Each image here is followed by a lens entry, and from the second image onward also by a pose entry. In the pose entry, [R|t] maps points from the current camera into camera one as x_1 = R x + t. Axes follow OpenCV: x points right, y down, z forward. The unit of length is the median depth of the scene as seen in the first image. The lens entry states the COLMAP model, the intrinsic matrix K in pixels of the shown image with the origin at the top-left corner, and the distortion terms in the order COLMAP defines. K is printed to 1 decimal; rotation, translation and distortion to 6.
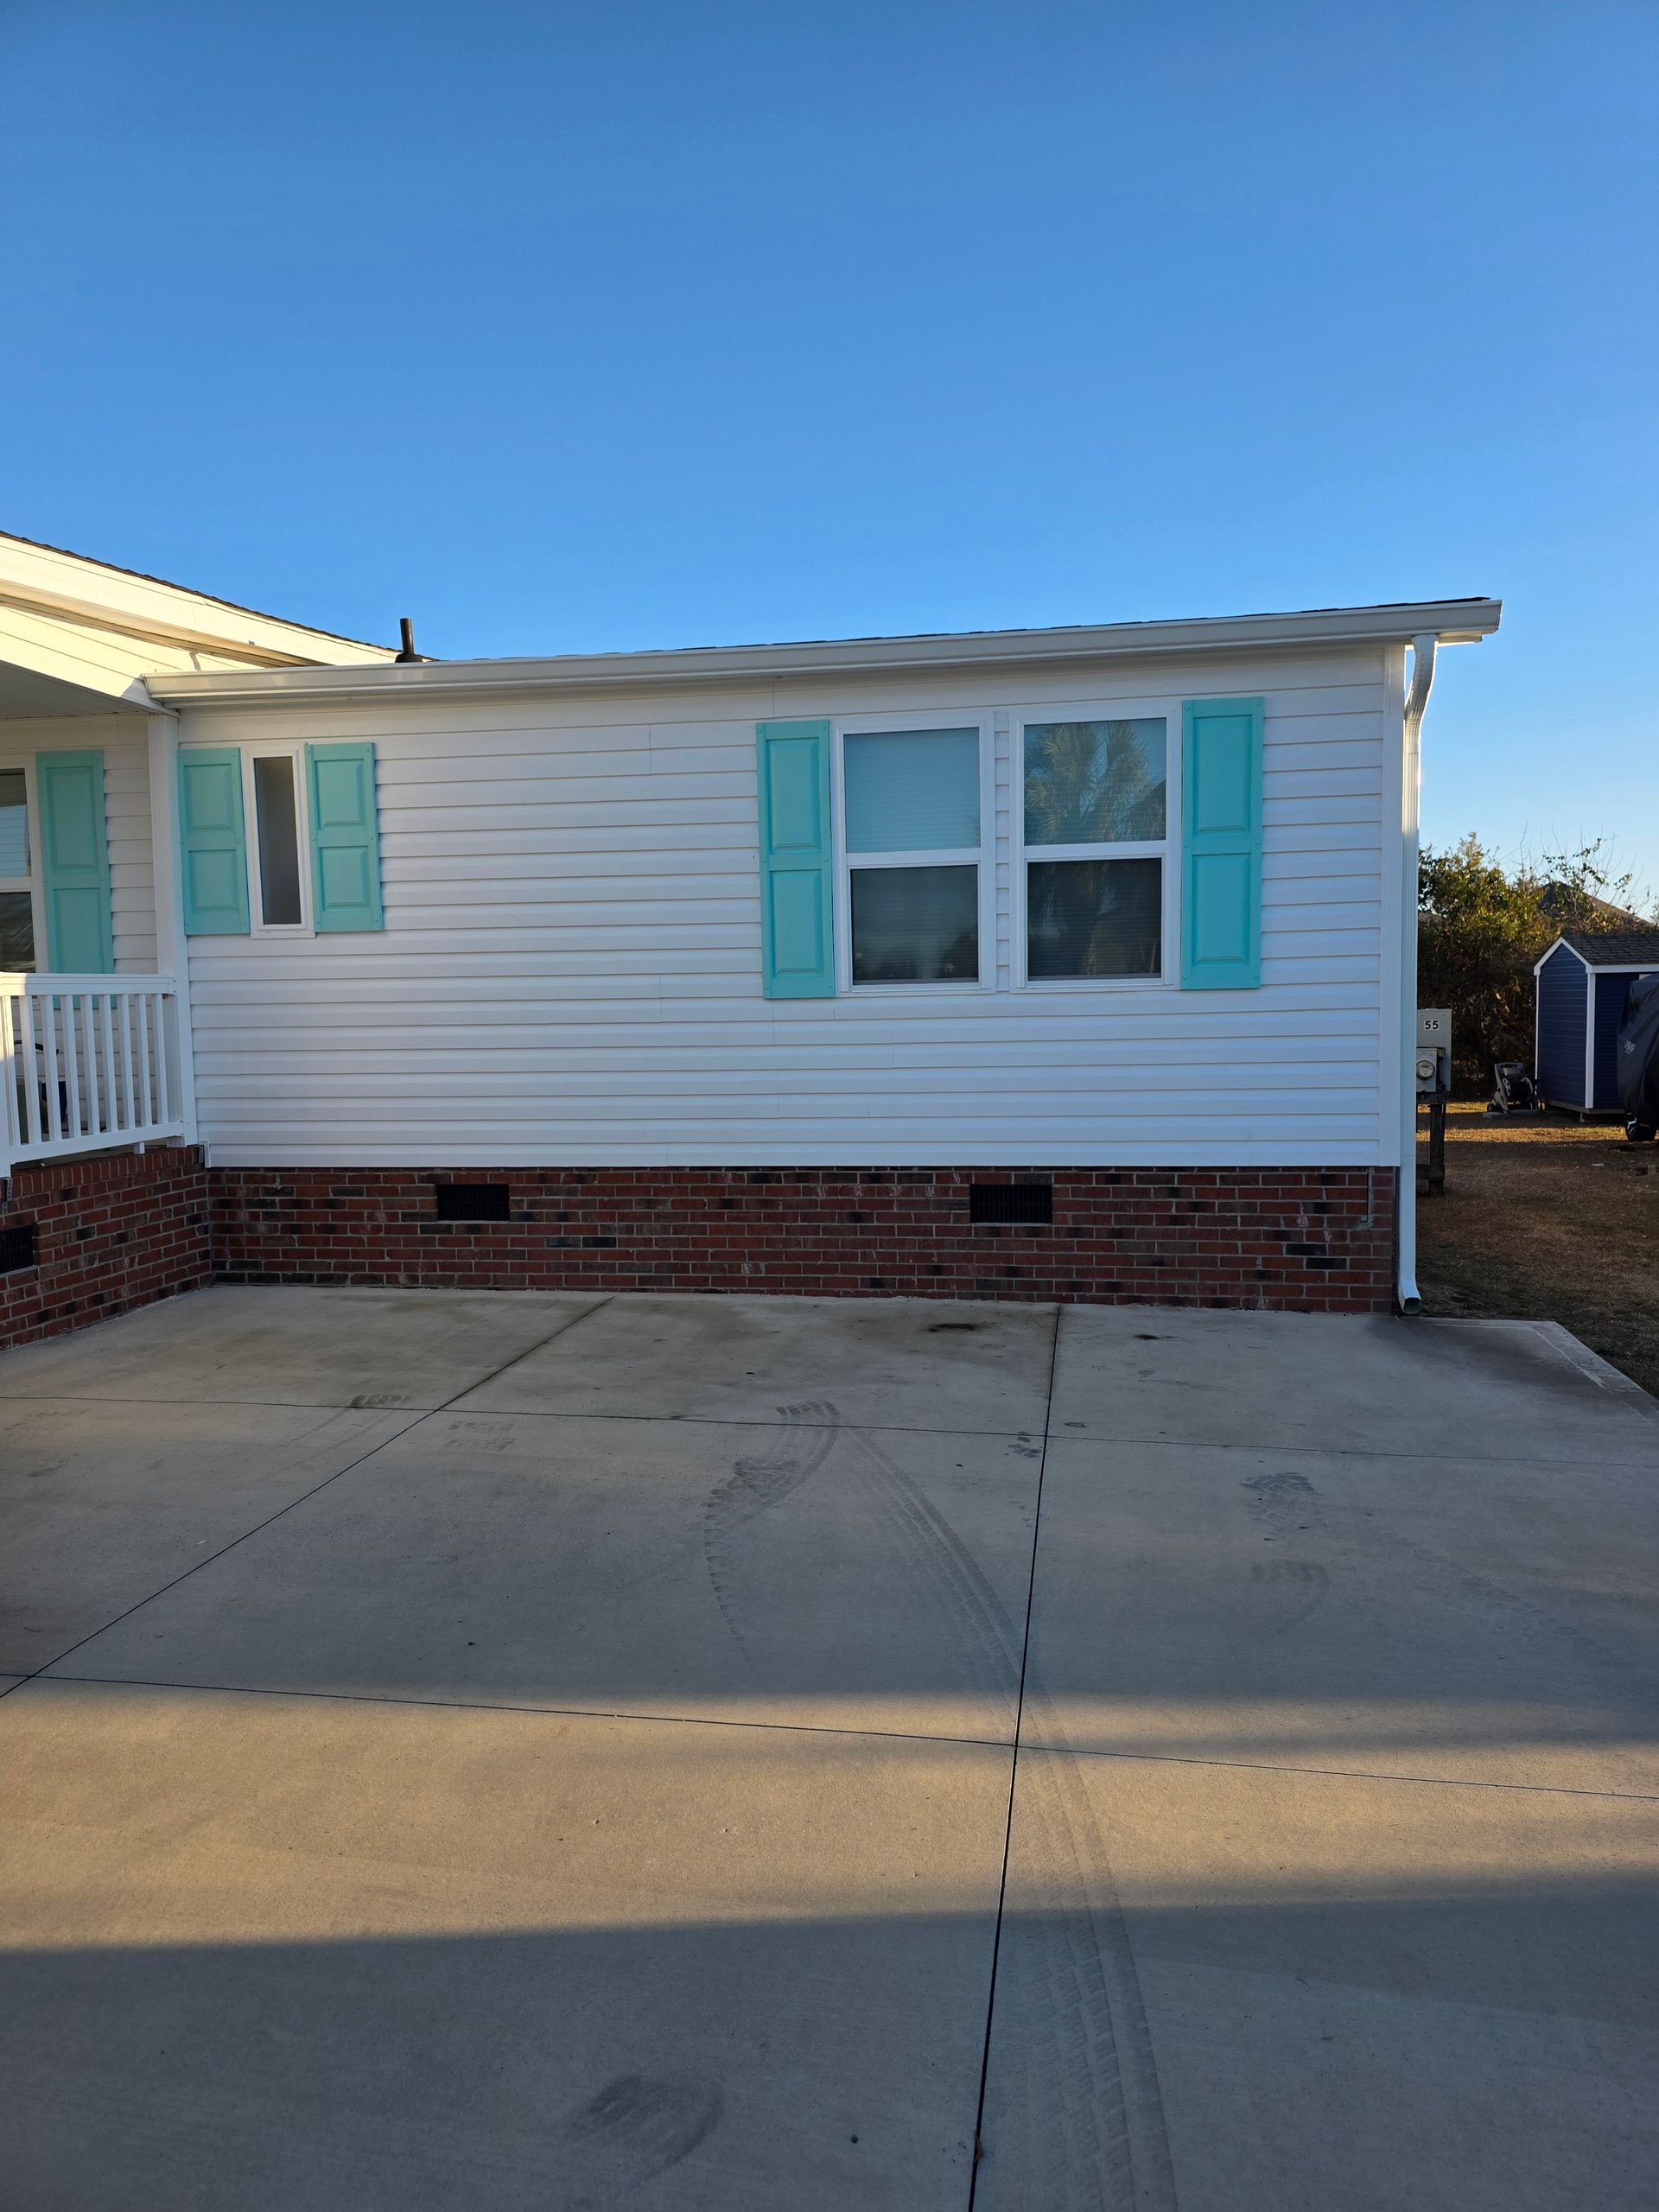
lens RADIAL K [[1505.5, 0, 829.5], [0, 1505.5, 1106.0], [0, 0, 1]] dist [0.096184, -0.112996]
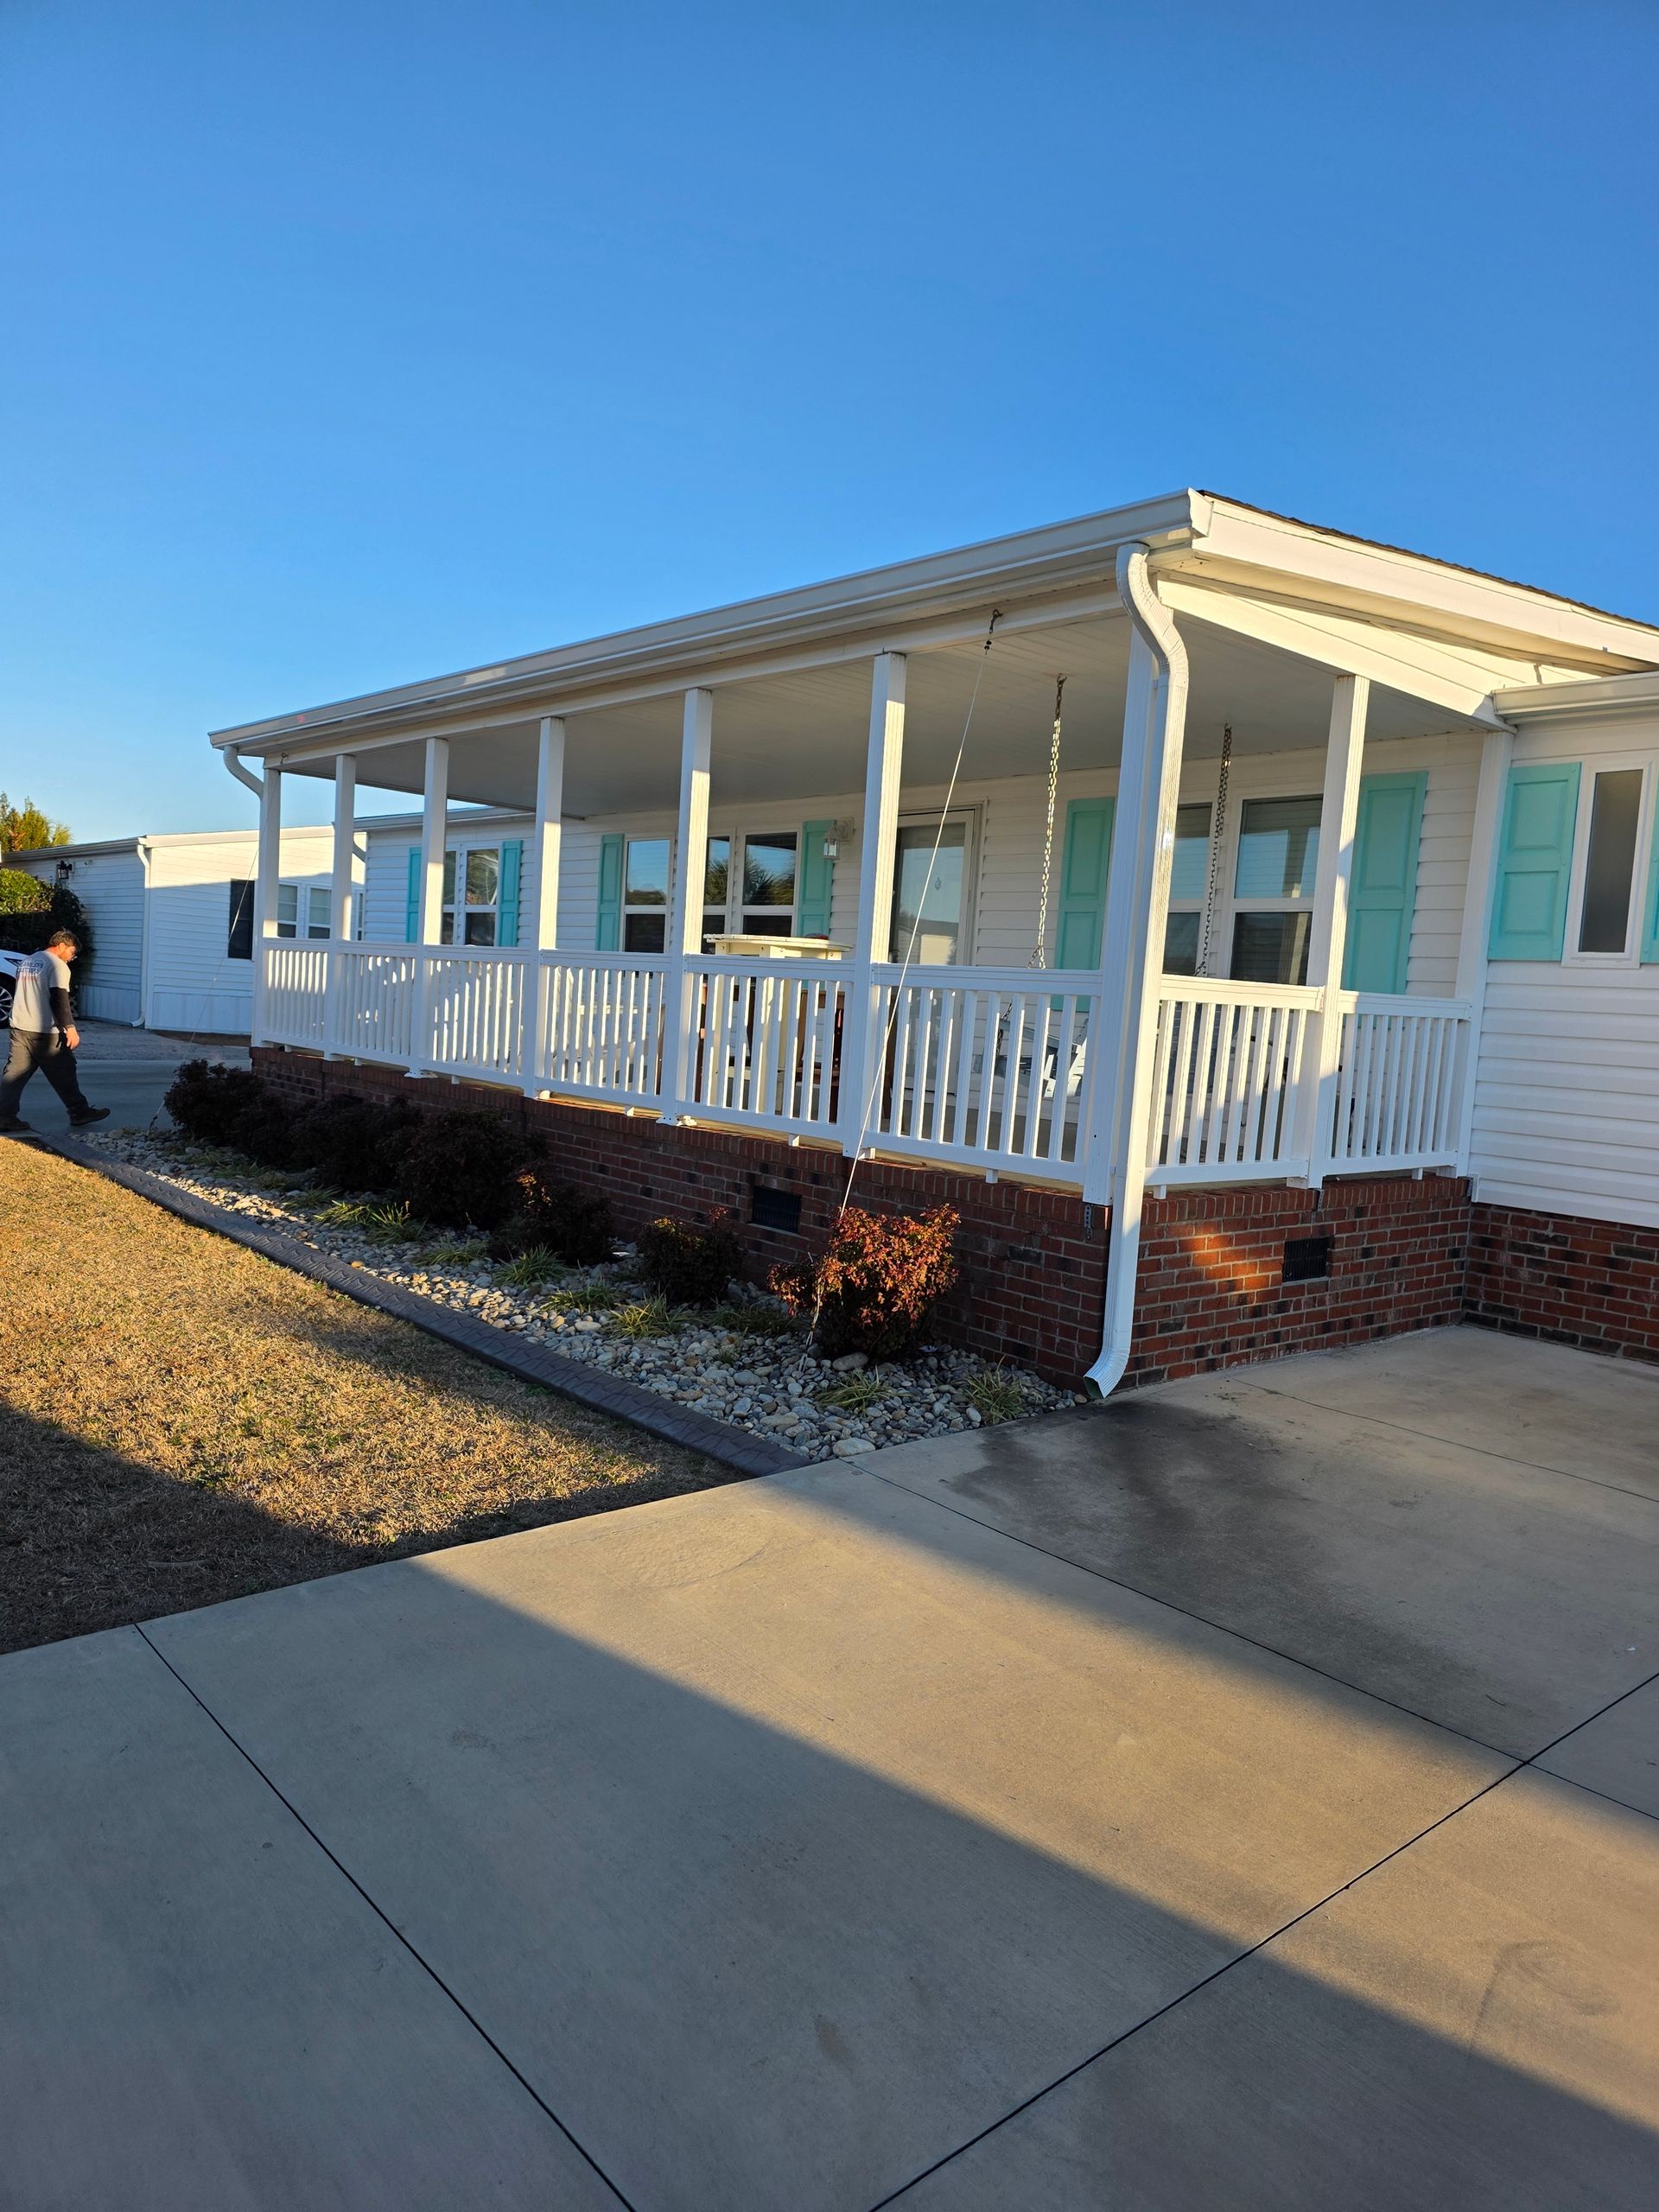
lens RADIAL K [[1505.5, 0, 829.5], [0, 1505.5, 1106.0], [0, 0, 1]] dist [0.096184, -0.112996]
pose [[0.768874, 0.110549, -0.629772, -0.133891], [-0.118707, 0.992497, 0.029294, 0.000541], [0.628285, 0.052235, 0.776228, -0.001999]]
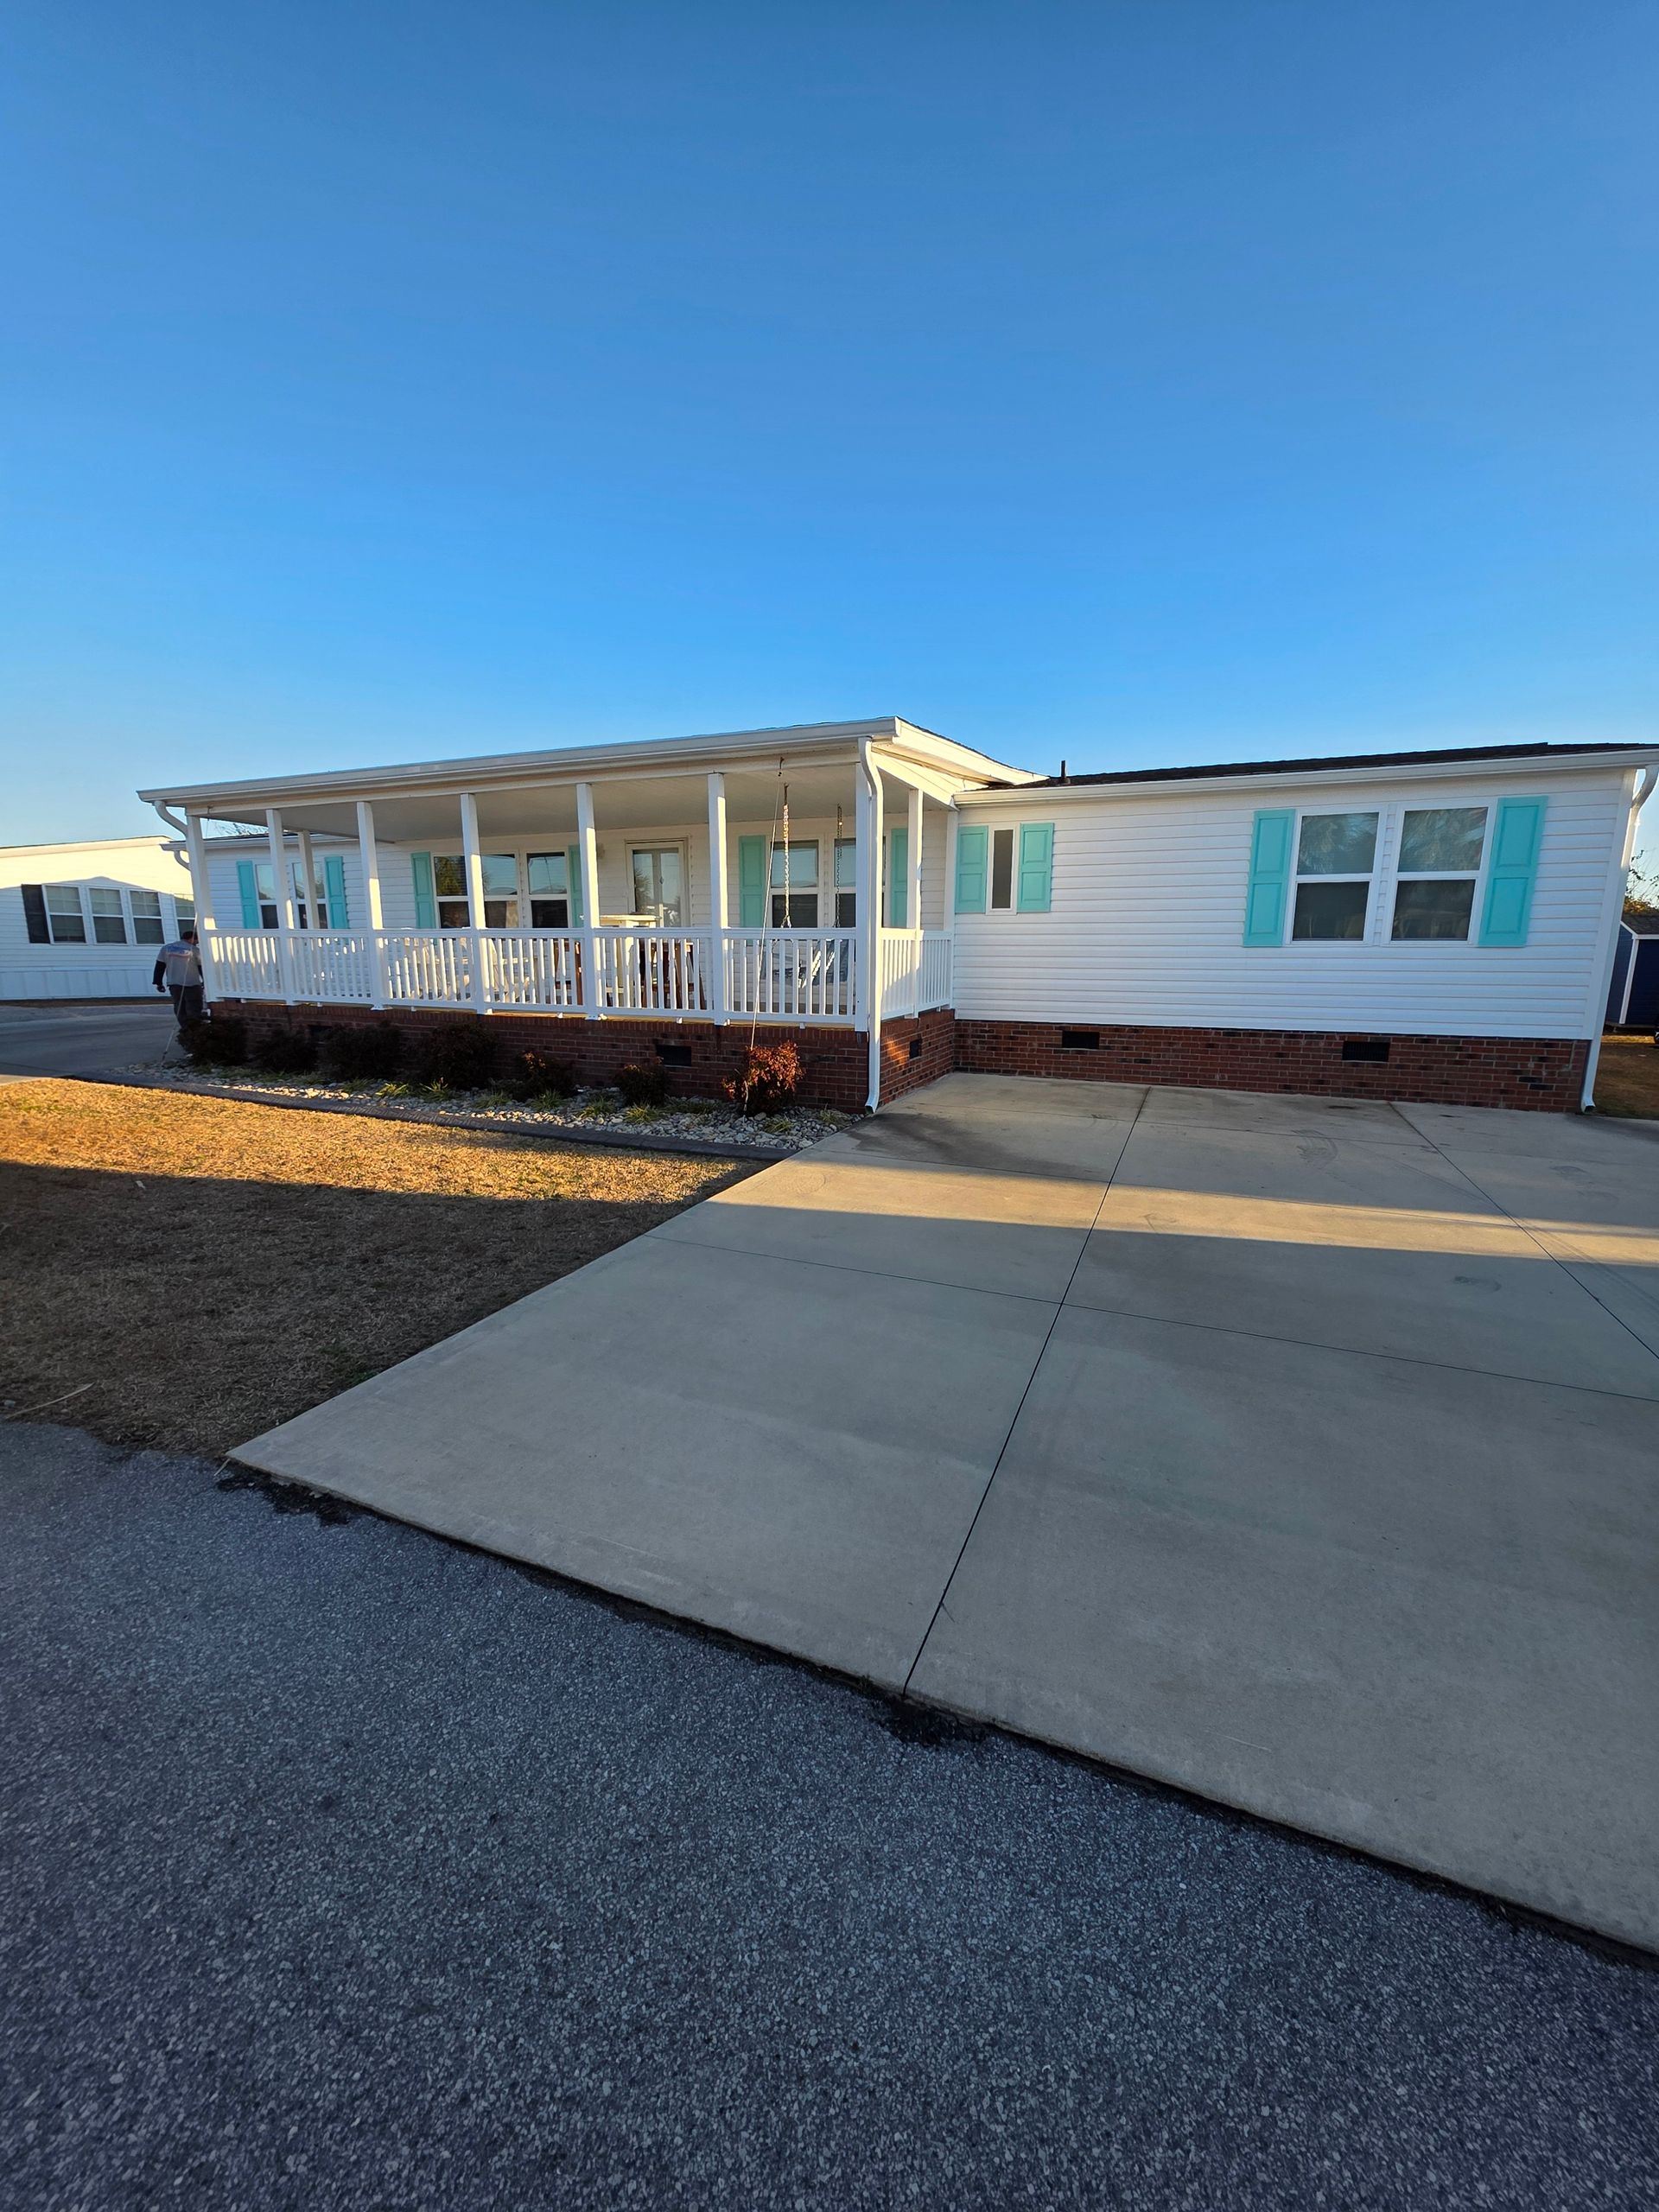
lens RADIAL K [[865.1, 0, 866.1], [0, 865.1, 1112.2], [0, 0, 1]] dist [0.001934, -0.000054]
pose [[0.972931, 0.062593, -0.222456, -0.269091], [-0.034771, 0.991312, 0.126854, 0.021177], [0.228464, -0.115685, 0.966655, -0.295286]]
